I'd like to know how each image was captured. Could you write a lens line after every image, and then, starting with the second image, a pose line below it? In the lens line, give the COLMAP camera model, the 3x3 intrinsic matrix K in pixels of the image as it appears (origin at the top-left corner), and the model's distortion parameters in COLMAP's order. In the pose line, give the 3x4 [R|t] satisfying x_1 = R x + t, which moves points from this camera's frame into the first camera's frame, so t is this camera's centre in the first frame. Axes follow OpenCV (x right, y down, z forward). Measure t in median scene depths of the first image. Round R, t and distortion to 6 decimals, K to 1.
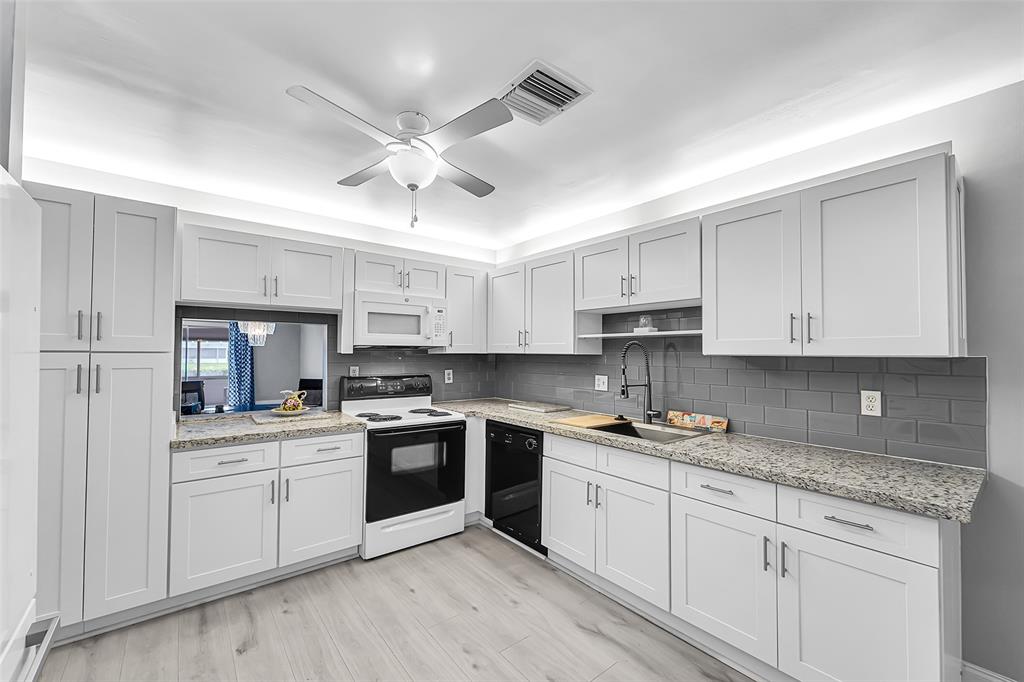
lens RADIAL K [[413.8, 0, 506.6], [0, 413.8, 343.4], [0, 0, 1]] dist [0.000546, 0.000569]
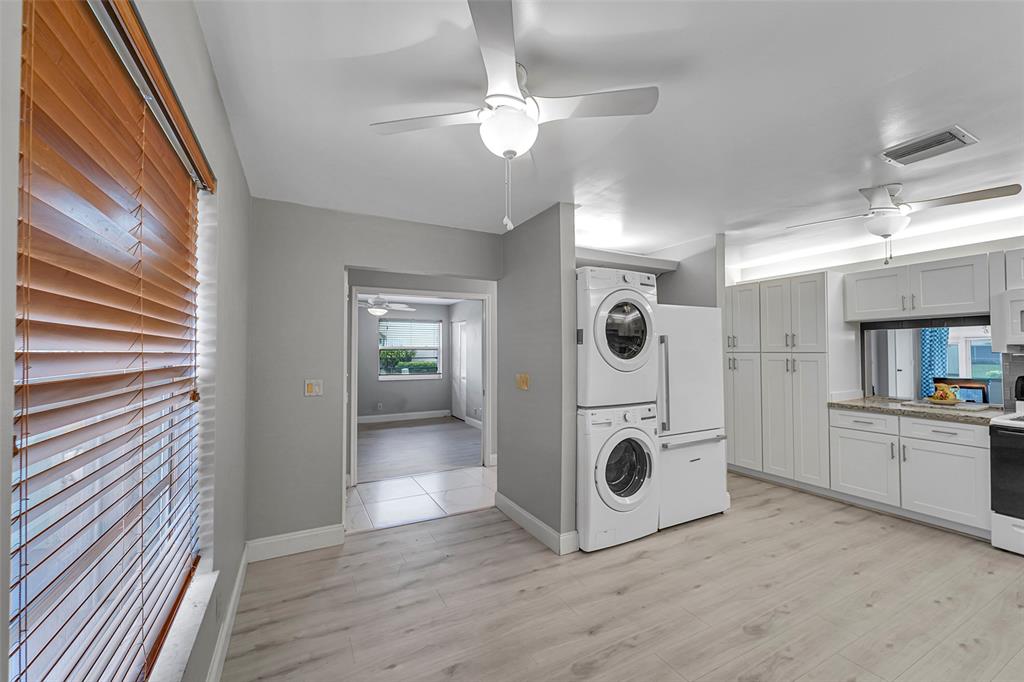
lens RADIAL K [[413.8, 0, 507.1], [0, 413.8, 343.9], [0, 0, 1]] dist [0.000546, 0.000569]
pose [[-0.188342, -0.022984, -0.981835, 1.168372], [0.020539, 0.999415, -0.027335, 0.004109], [0.981889, -0.025314, -0.187760, -0.022837]]
